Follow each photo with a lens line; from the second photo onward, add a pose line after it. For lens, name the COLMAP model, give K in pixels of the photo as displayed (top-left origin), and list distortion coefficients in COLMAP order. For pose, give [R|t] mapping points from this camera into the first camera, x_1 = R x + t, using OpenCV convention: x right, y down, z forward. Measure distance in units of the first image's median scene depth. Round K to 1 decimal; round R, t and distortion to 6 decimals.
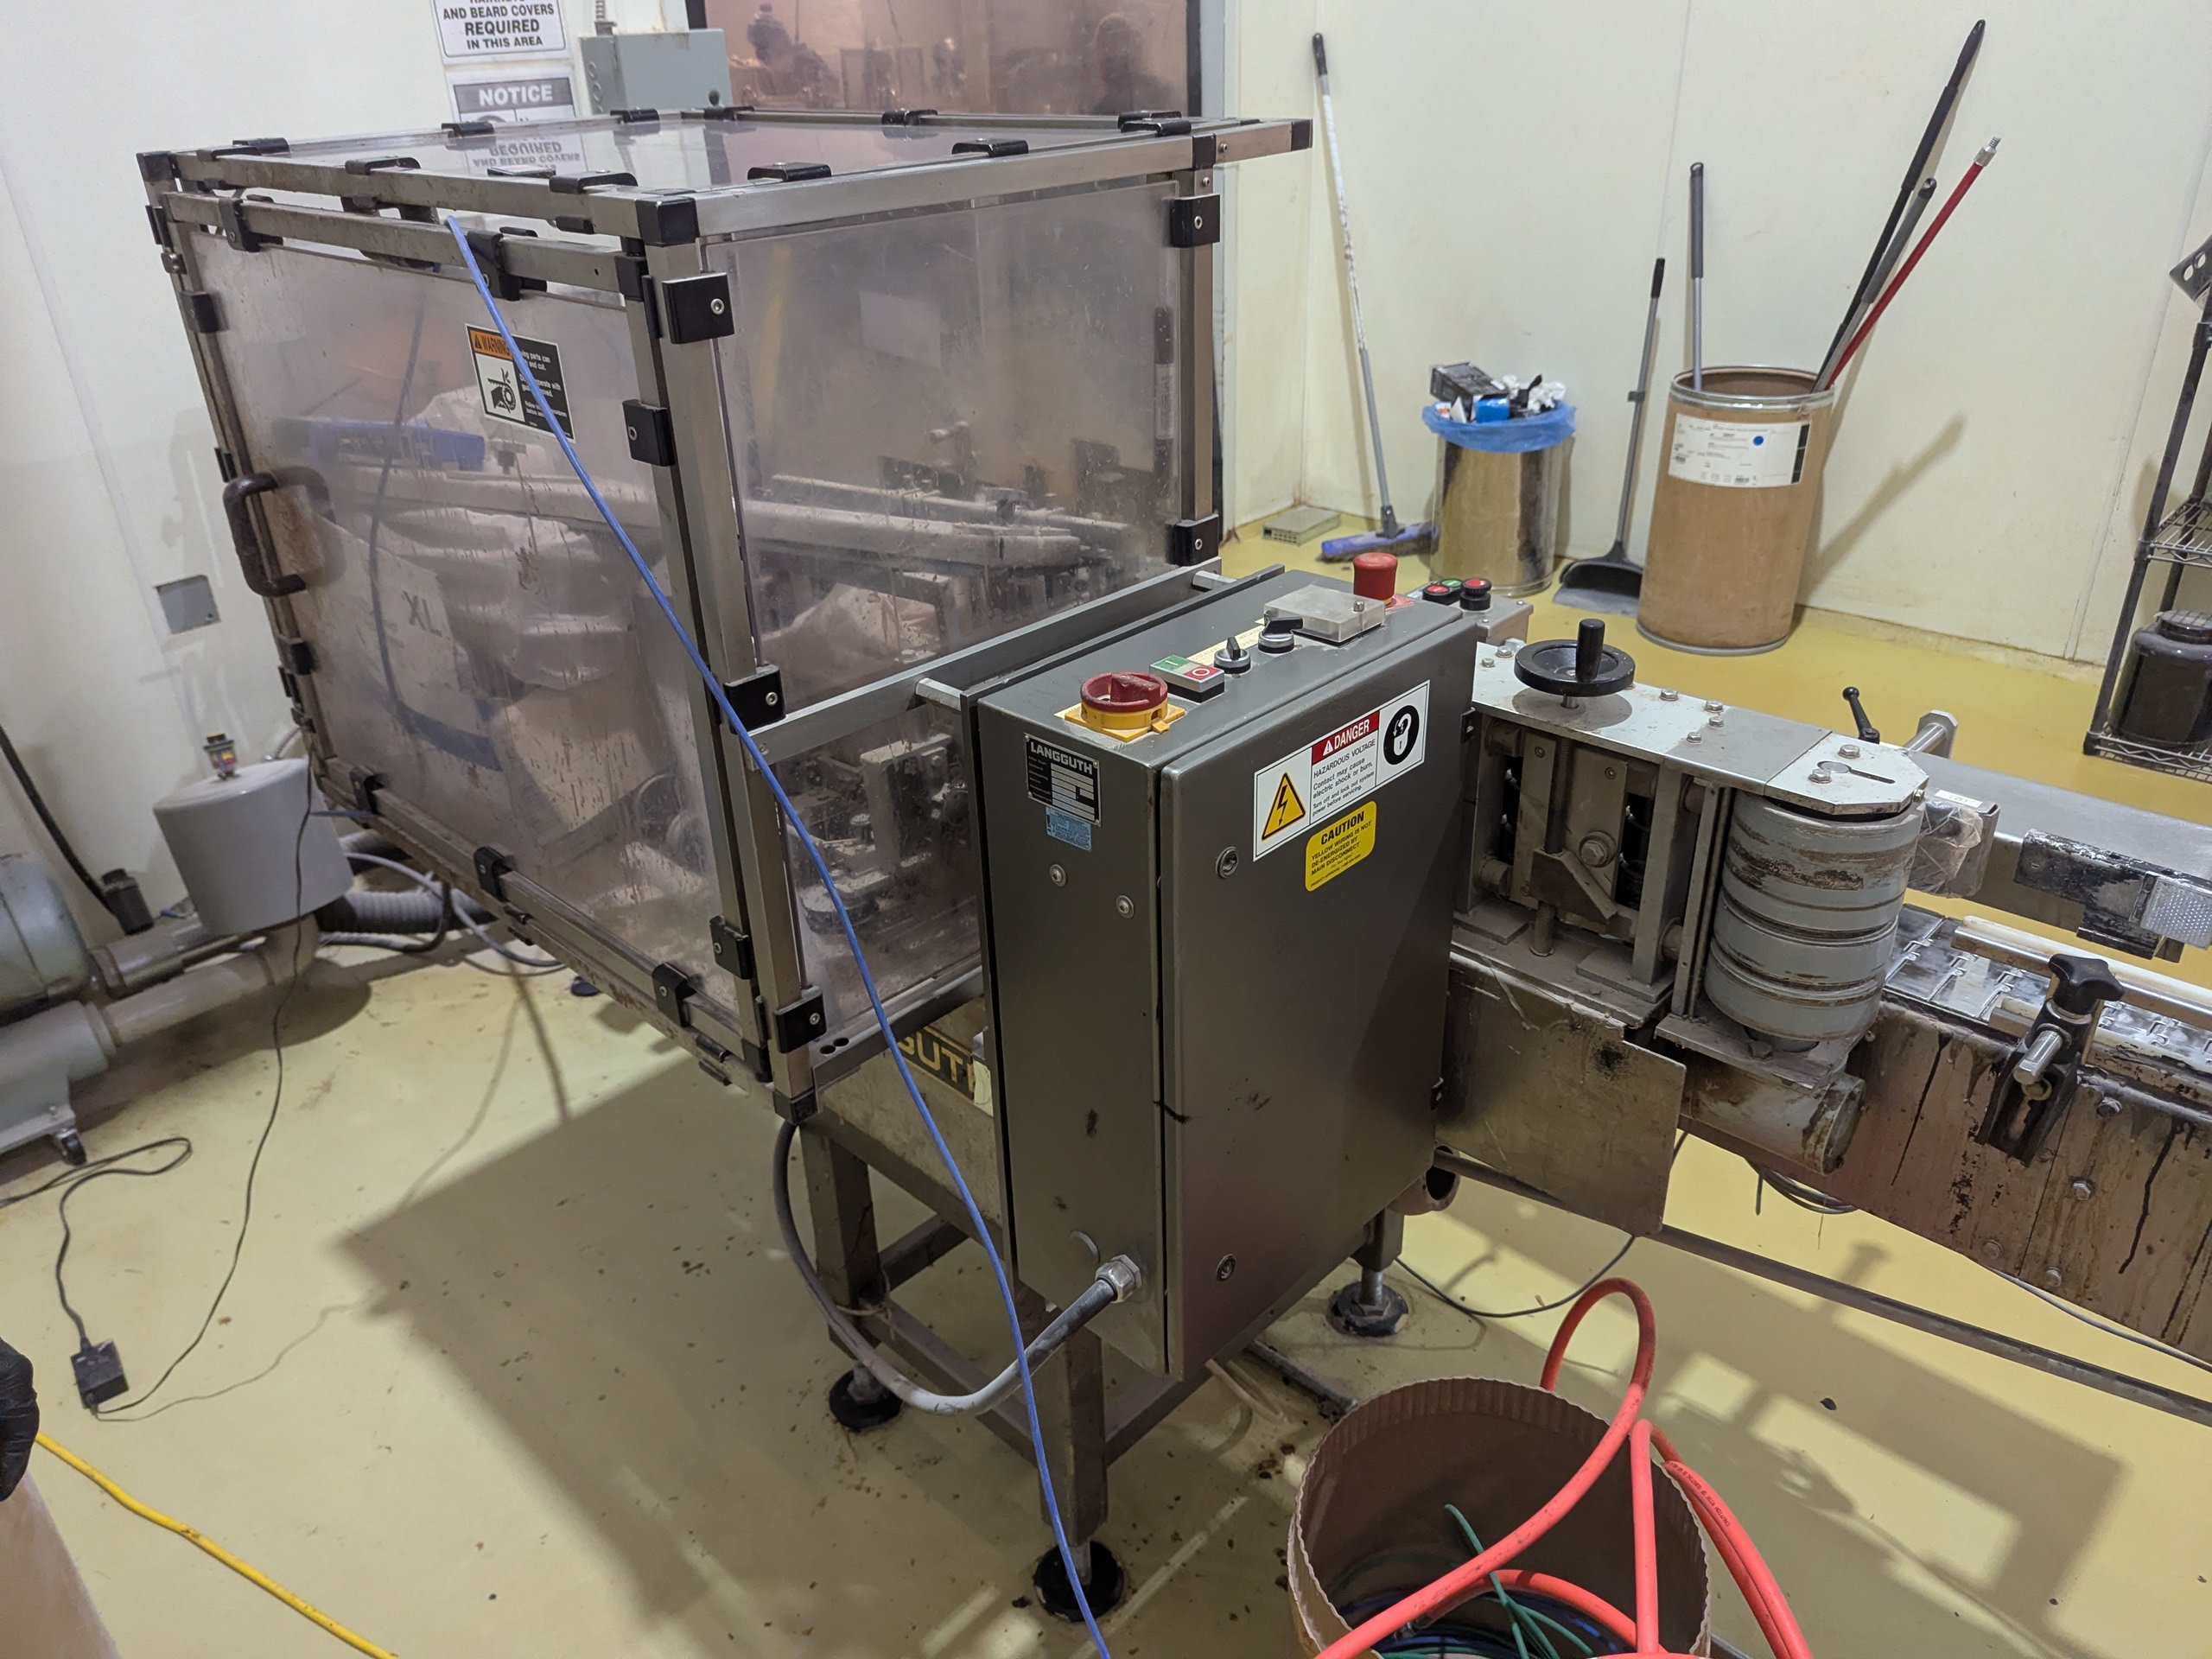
lens RADIAL K [[1584.3, 0, 1045.9], [0, 1584.3, 824.9], [0, 0, 1]] dist [0.015915, -0.001464]
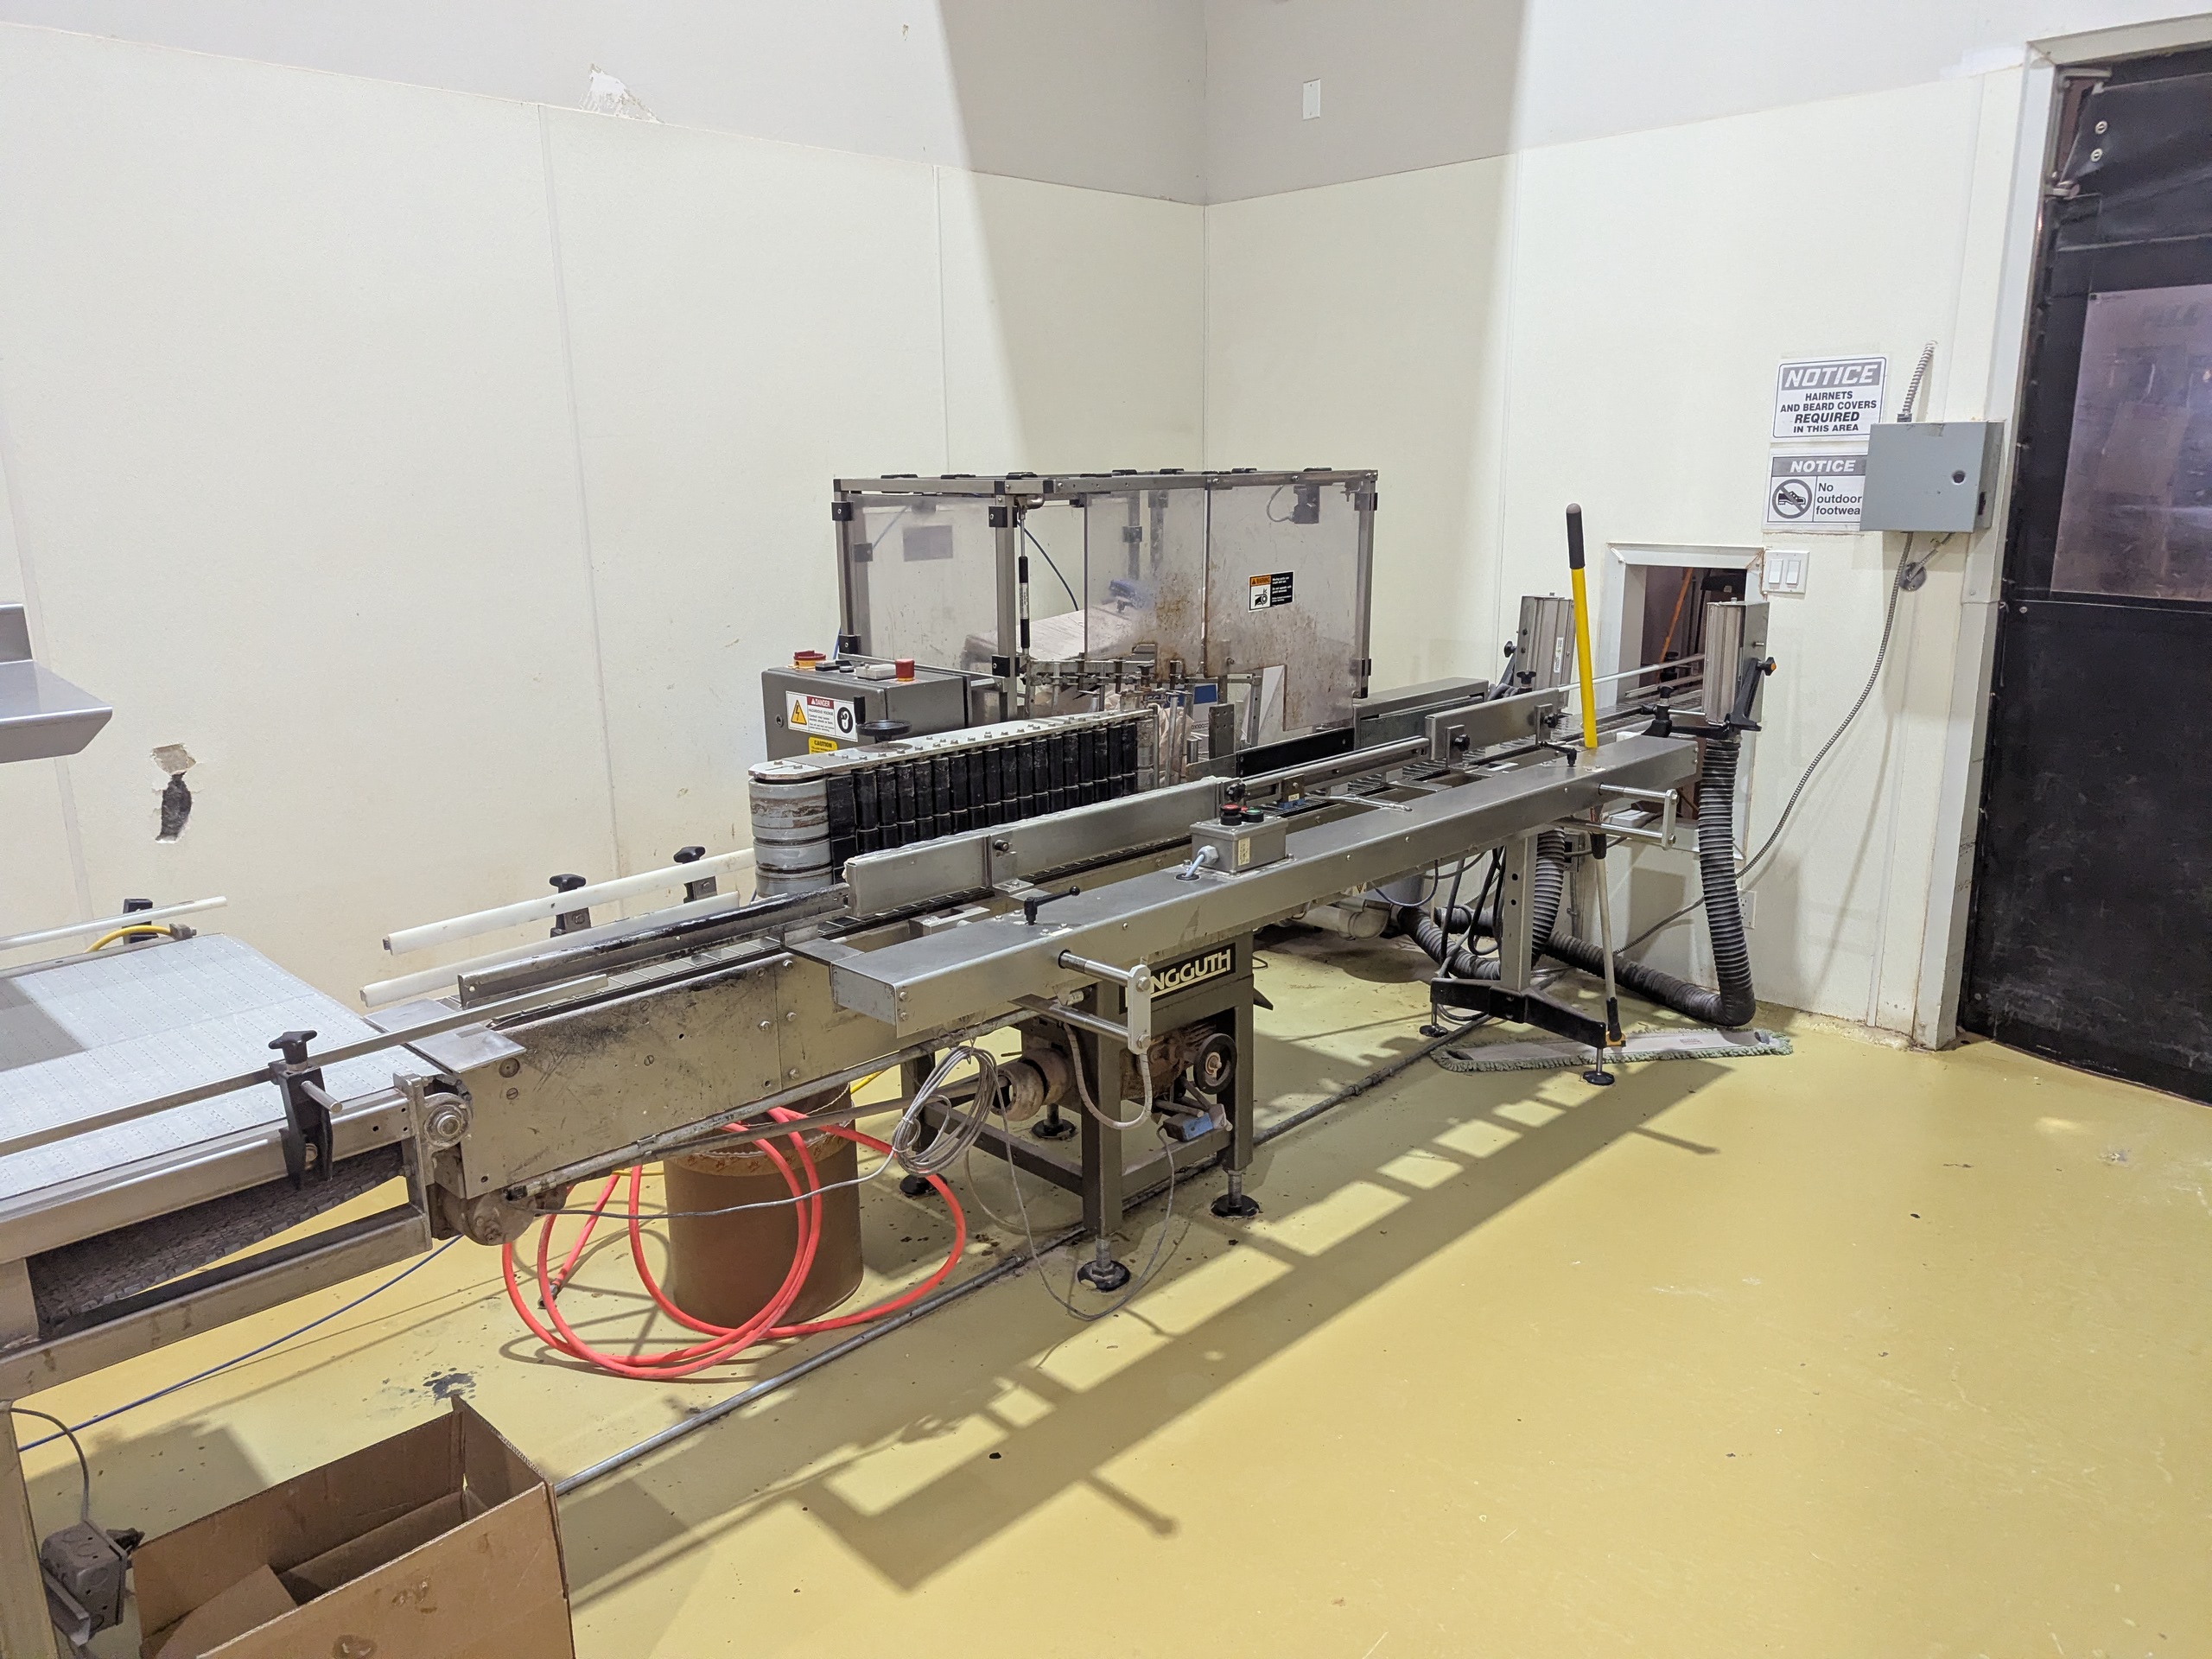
lens RADIAL K [[1558.7, 0, 1106.0], [0, 1558.7, 829.5], [0, 0, 1]] dist [0.081628, -0.091005]
pose [[0.002784, 0.273255, -0.961938, 2.513728], [-0.447236, 0.860715, 0.243207, -0.657520], [0.894411, 0.429536, 0.124606, 1.143839]]
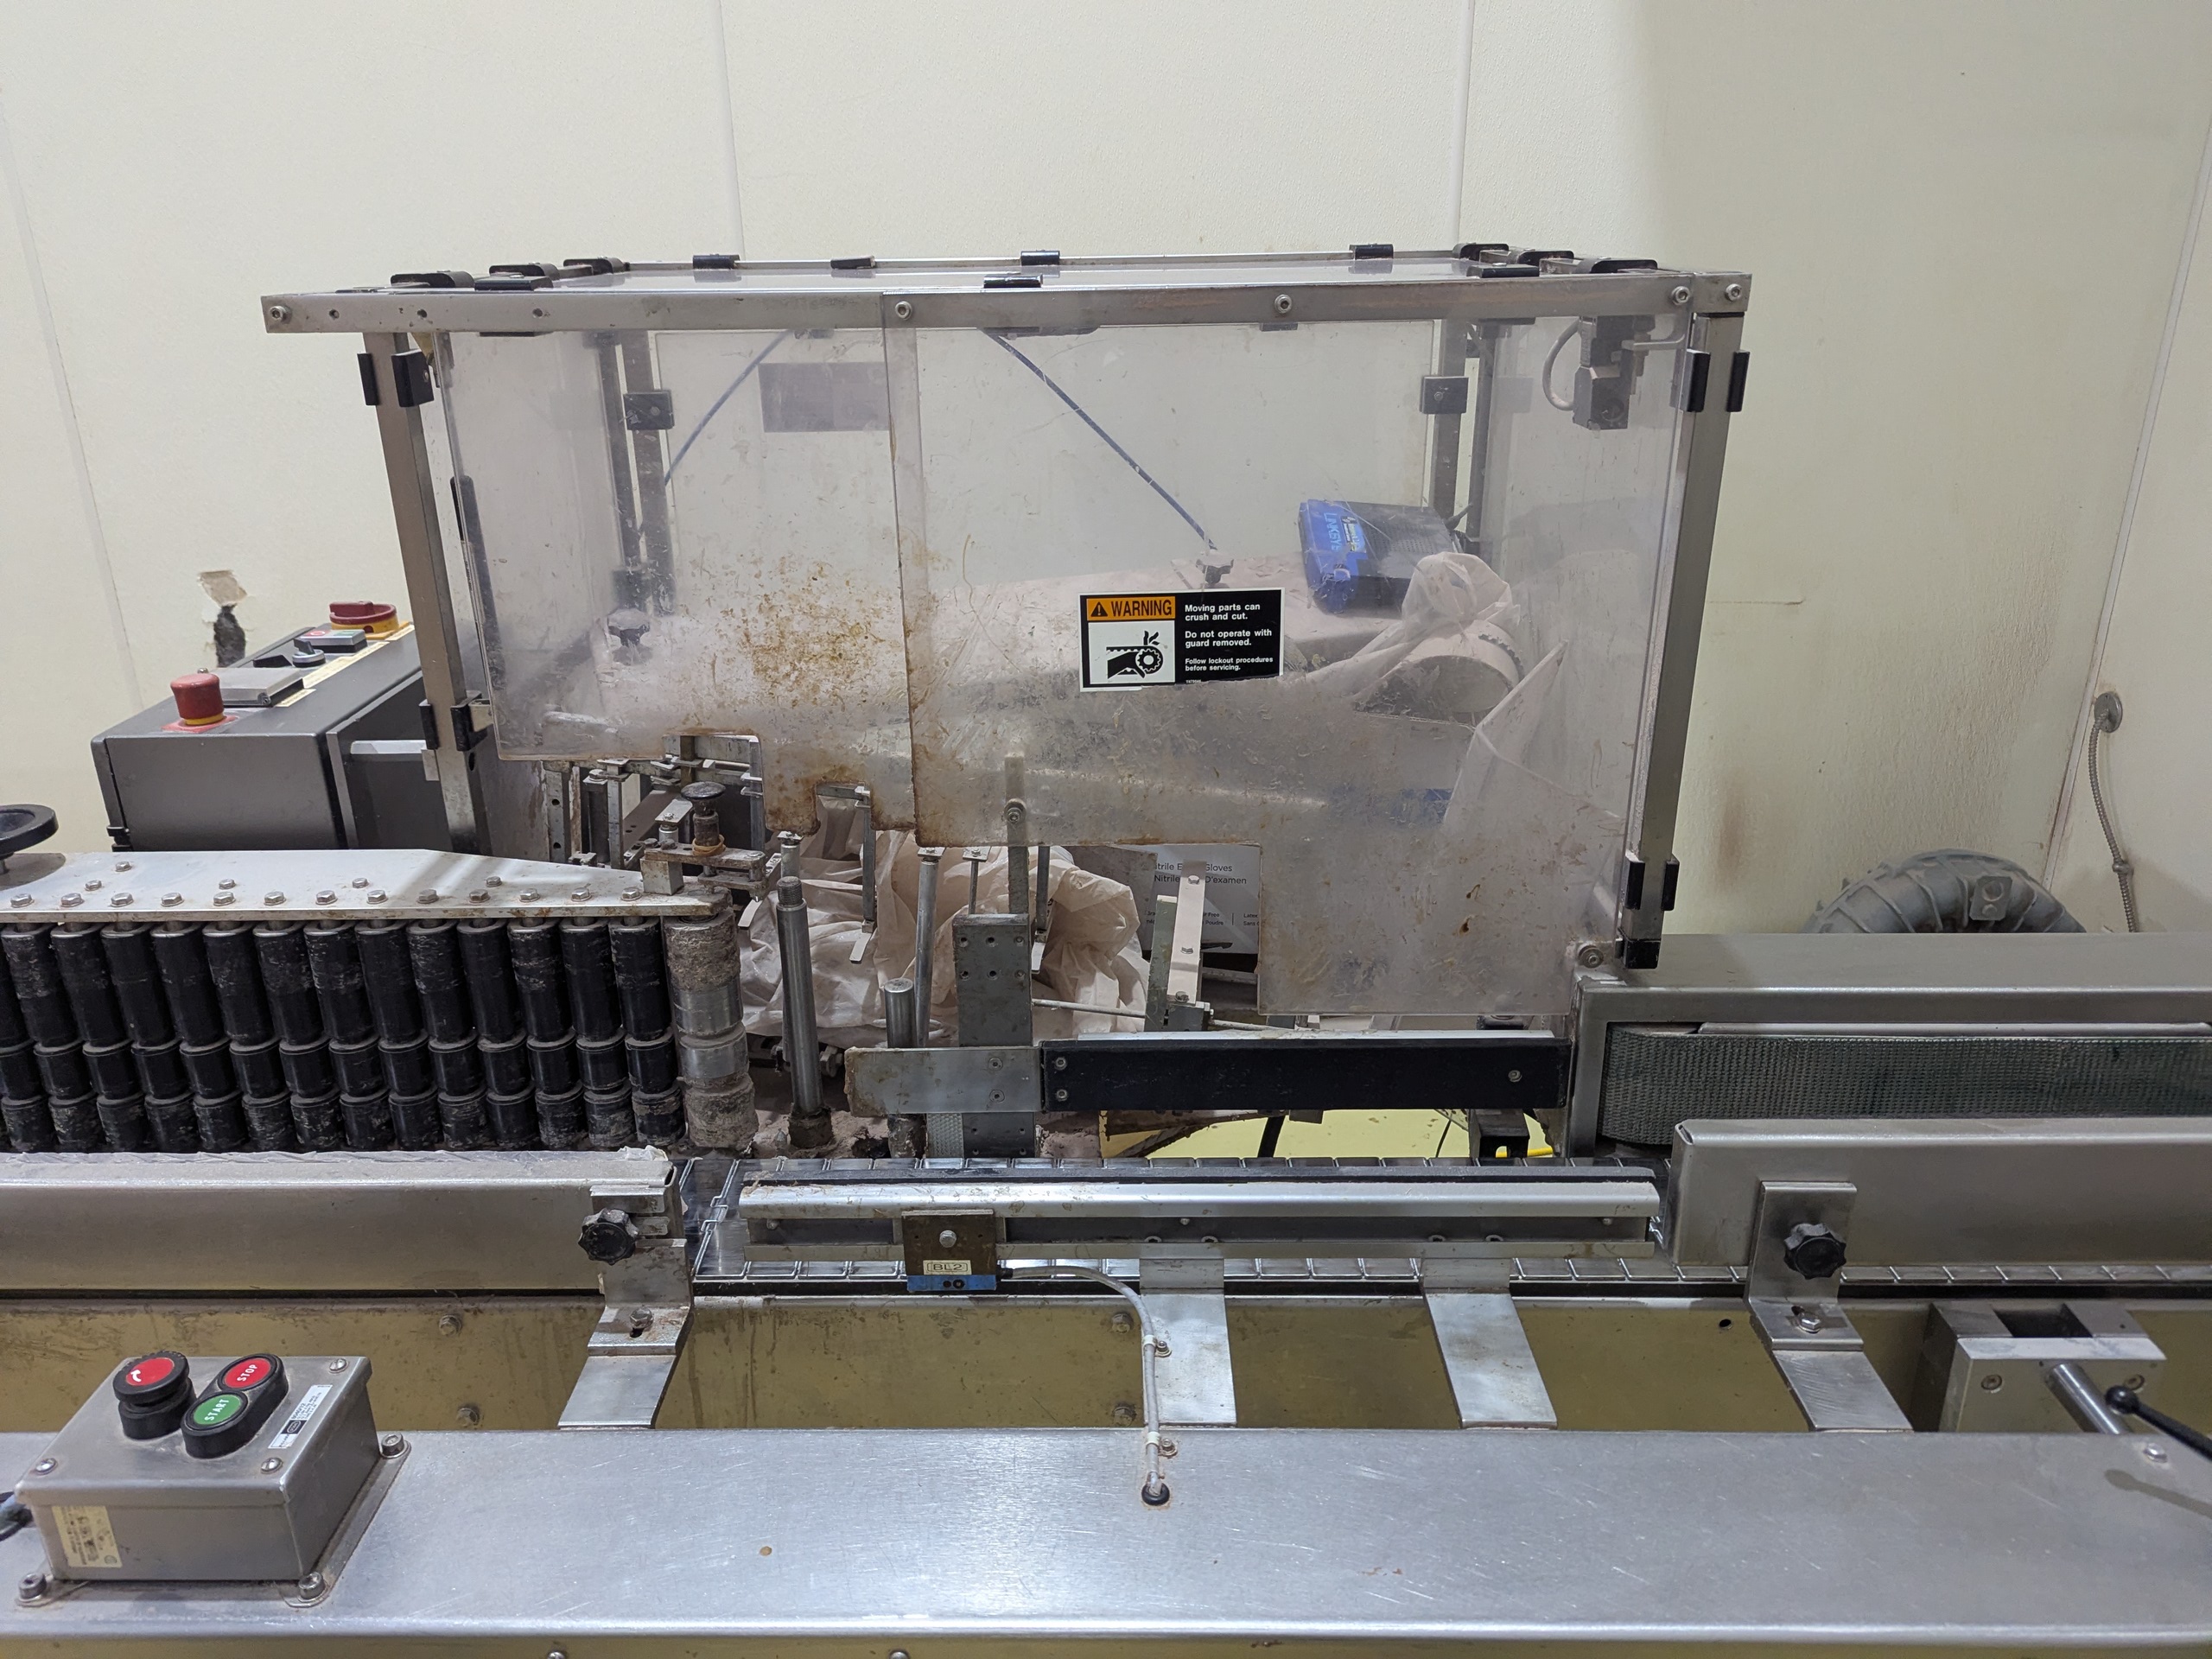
lens RADIAL K [[1558.7, 0, 1106.0], [0, 1558.7, 829.5], [0, 0, 1]] dist [0.081628, -0.091005]
pose [[-0.715970, 0.305309, -0.627833, 0.483263], [-0.281210, 0.696999, 0.659631, -0.992874], [0.638990, 0.648829, -0.413174, 1.967951]]
